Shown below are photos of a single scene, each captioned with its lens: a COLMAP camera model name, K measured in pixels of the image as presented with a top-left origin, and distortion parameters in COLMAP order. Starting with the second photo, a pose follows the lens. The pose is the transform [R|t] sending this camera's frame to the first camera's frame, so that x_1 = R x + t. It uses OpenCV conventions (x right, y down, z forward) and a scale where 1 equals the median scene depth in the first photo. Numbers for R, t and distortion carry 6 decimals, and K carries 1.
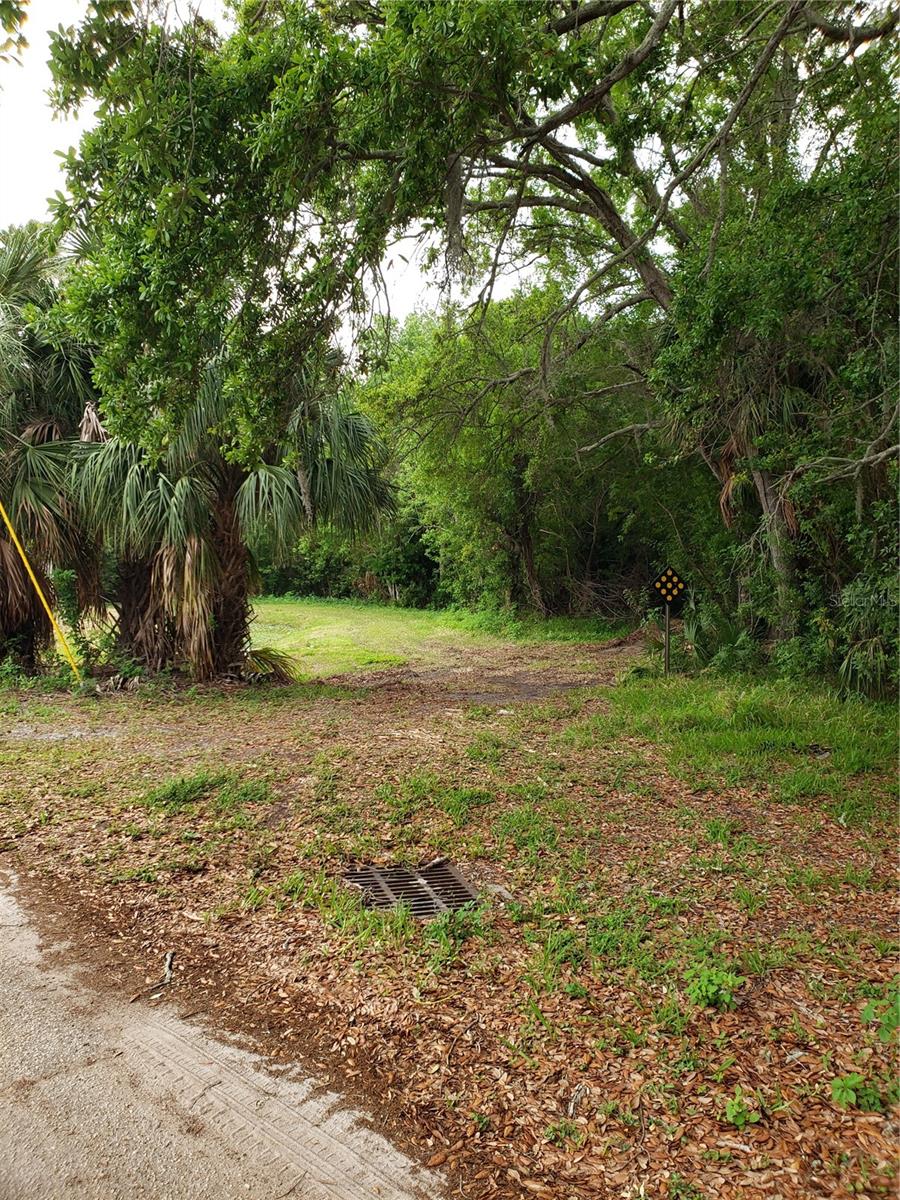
lens RADIAL K [[890.7, 0, 421.2], [0, 890.7, 599.3], [0, 0, 1]] dist [0.004452, -0.000523]
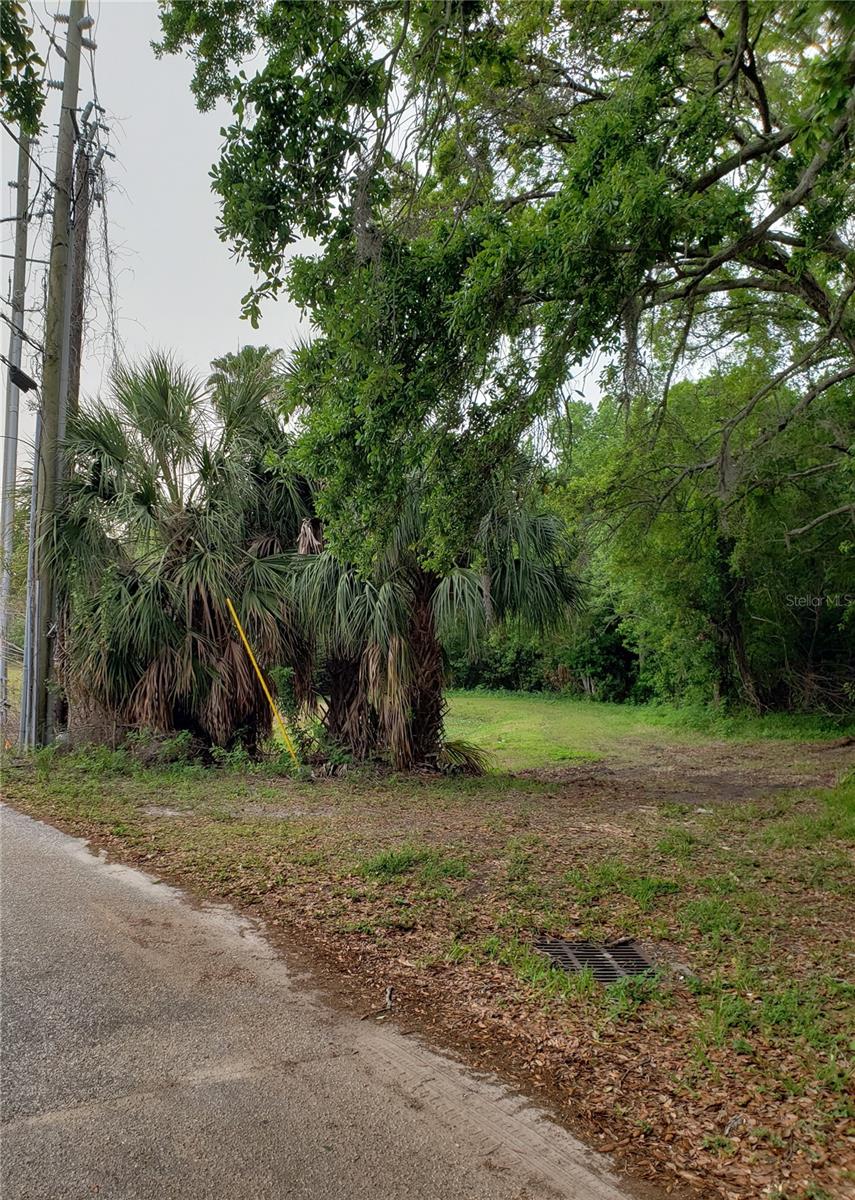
lens RADIAL K [[966.7, 0, 410.6], [0, 966.7, 578.1], [0, 0, 1]] dist [0.166954, -0.398037]
pose [[0.976377, -0.028090, -0.214238, 0.025712], [0.002704, 0.993025, -0.117876, 0.000155], [0.216055, 0.114512, 0.969643, -0.186560]]
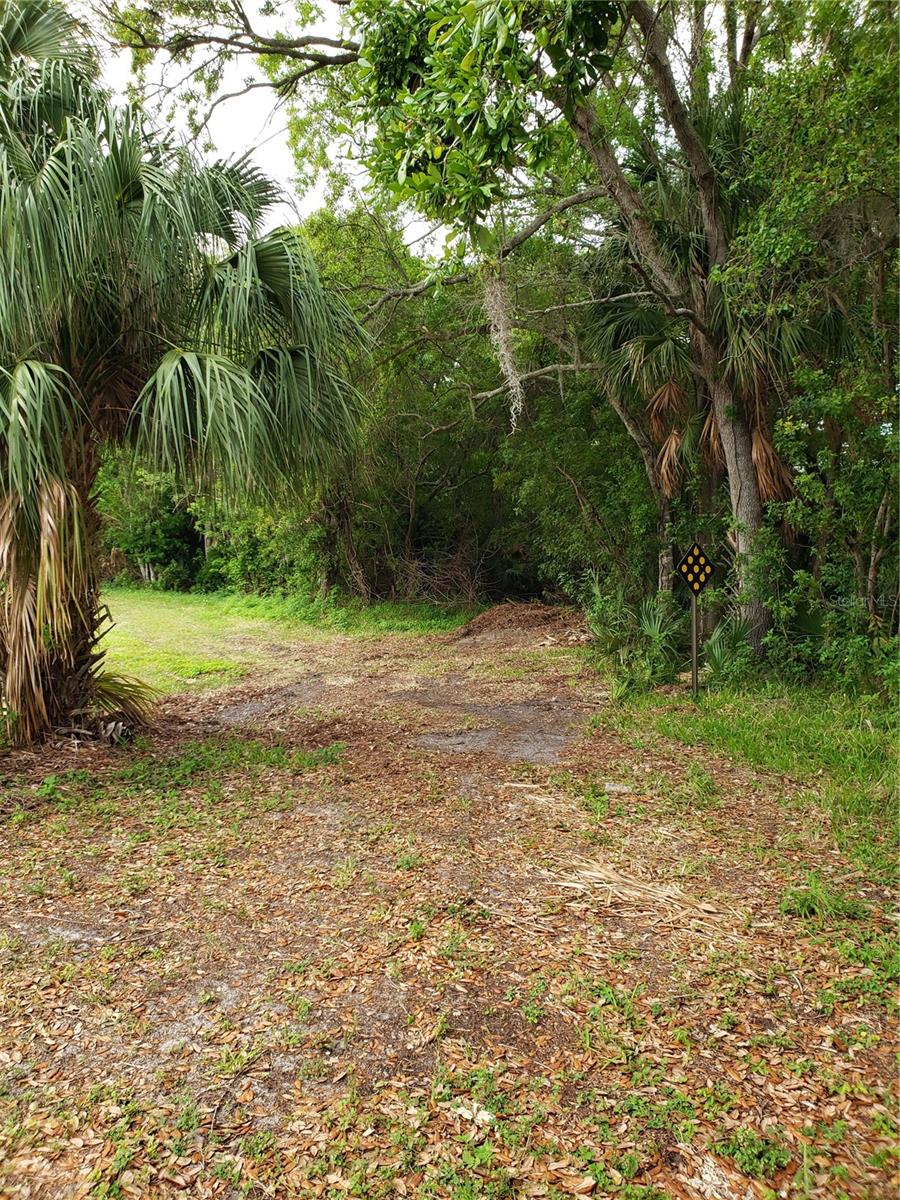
lens RADIAL K [[890.7, 0, 421.2], [0, 890.7, 599.3], [0, 0, 1]] dist [0.004452, -0.000523]
pose [[0.948934, -0.017351, 0.314998, -0.236041], [0.009282, 0.999590, 0.027100, -0.017042], [-0.315339, -0.022792, 0.948705, 0.497332]]
